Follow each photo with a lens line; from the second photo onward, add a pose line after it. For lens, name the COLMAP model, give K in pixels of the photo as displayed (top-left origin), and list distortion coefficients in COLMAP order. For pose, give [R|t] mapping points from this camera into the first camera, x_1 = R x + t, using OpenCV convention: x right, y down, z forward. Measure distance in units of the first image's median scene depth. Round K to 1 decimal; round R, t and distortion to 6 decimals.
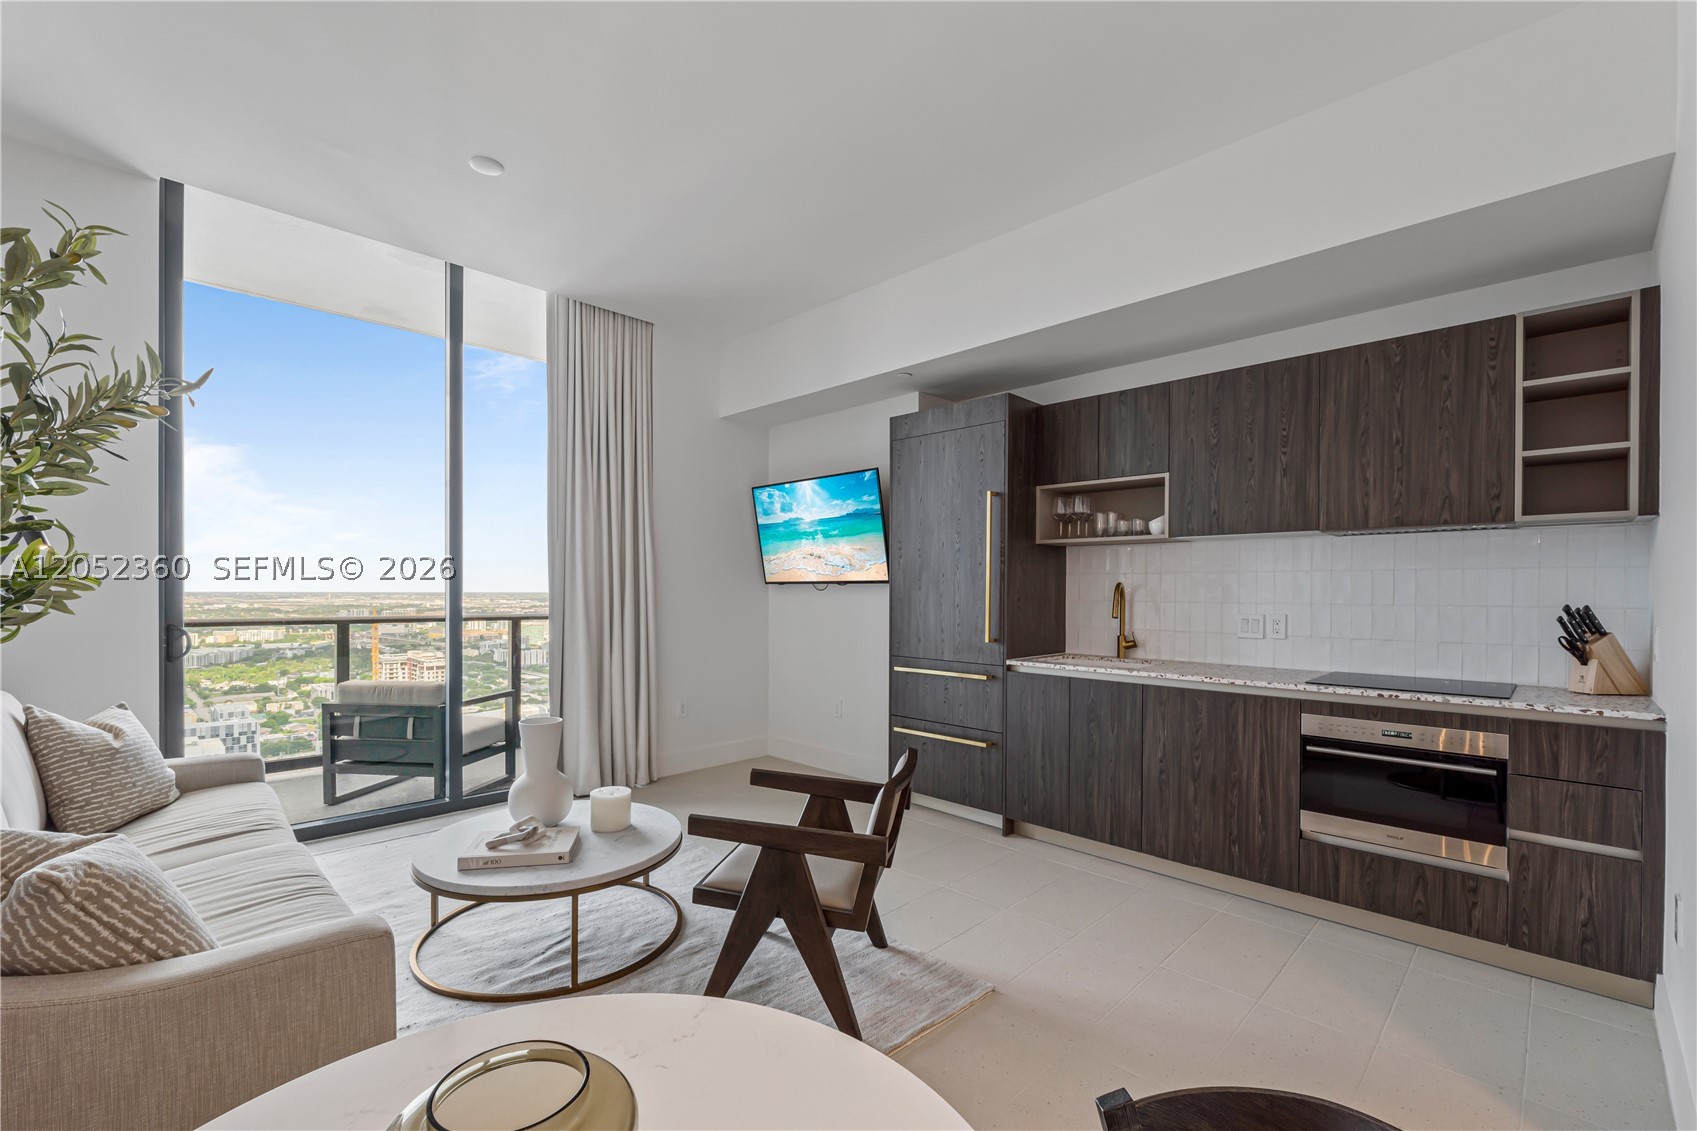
lens RADIAL K [[725.9, 0, 847.2], [0, 725.9, 593.7], [0, 0, 1]] dist [-0.004851, -0.000003]
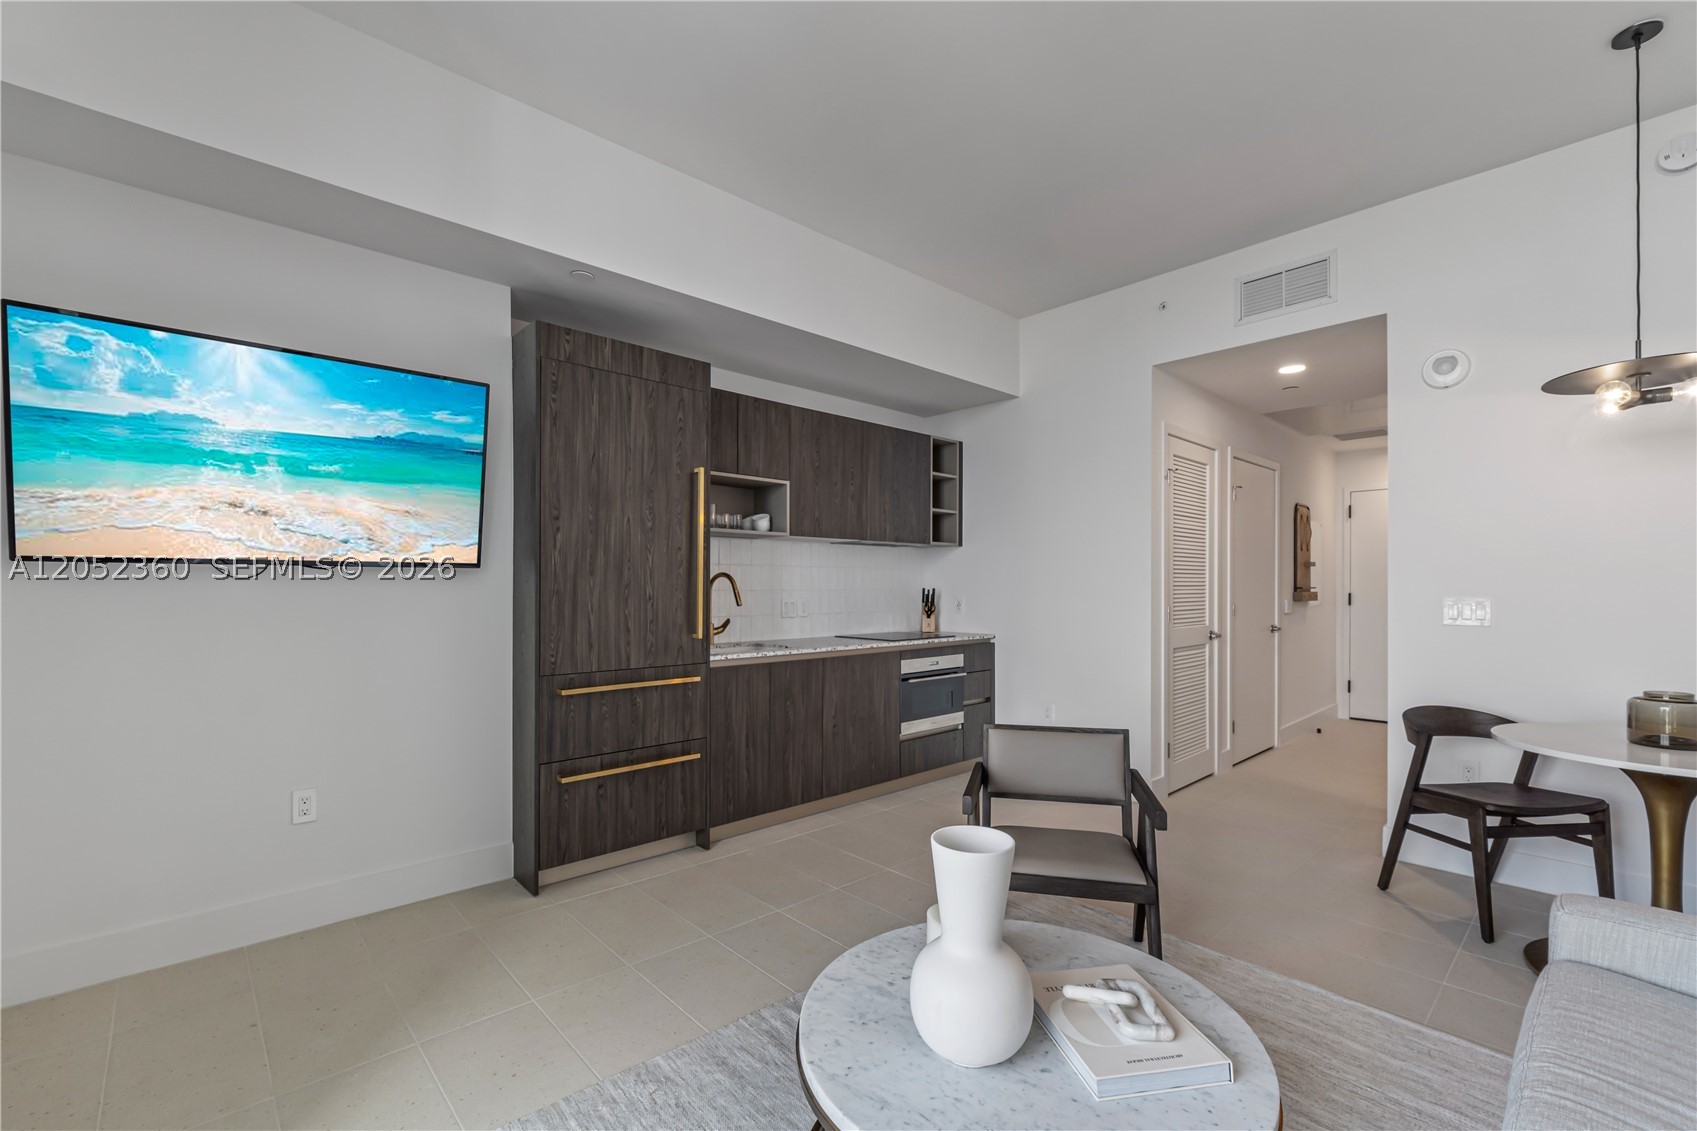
lens RADIAL K [[725.9, 0, 858.7], [0, 725.9, 595.2], [0, 0, 1]] dist [-0.004851, -0.000003]
pose [[0.028224, -0.017270, 0.999452, -0.818249], [0.006468, 0.999833, 0.017094, 0.000428], [-0.999581, 0.005982, 0.028331, 0.936032]]
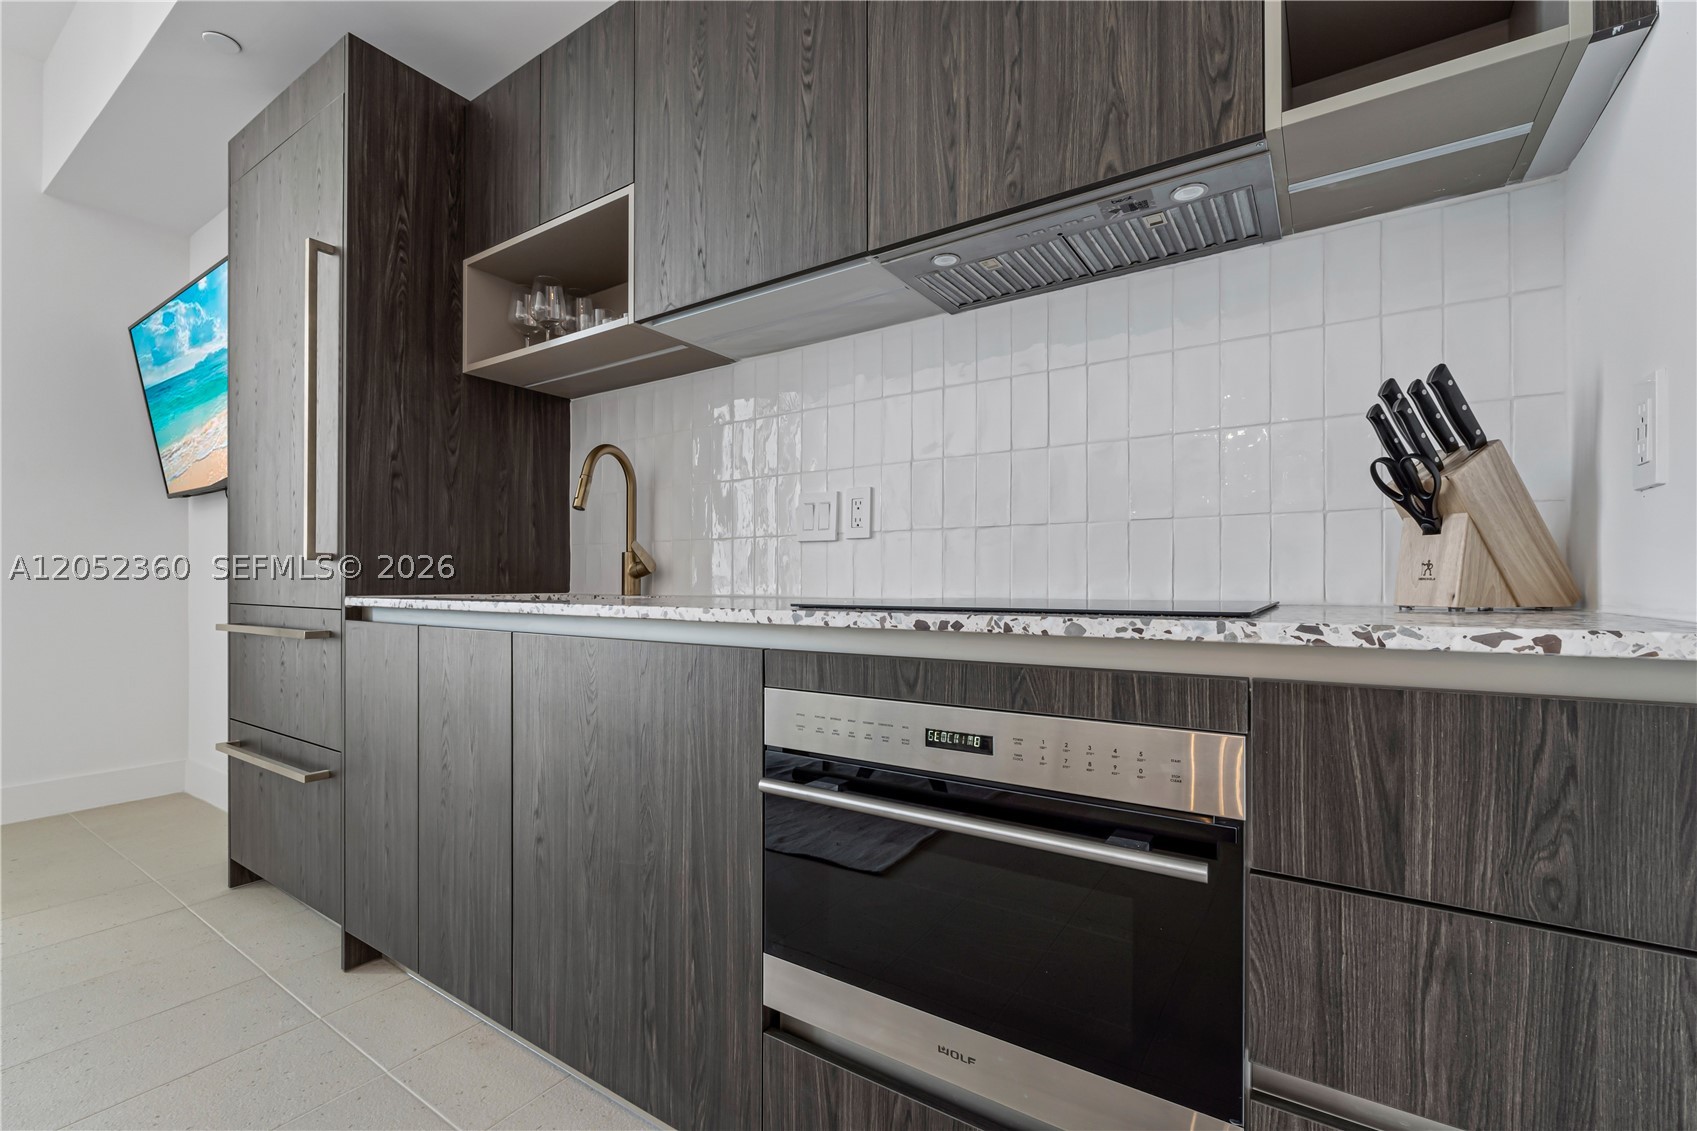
lens RADIAL K [[725.9, 0, 842.8], [0, 725.9, 580.3], [0, 0, 1]] dist [-0.004851, -0.000003]
pose [[0.982096, -0.004071, 0.188338, 0.534452], [0.005246, 0.999970, -0.005743, 0.101755], [-0.188309, 0.006628, 0.982088, 0.567144]]
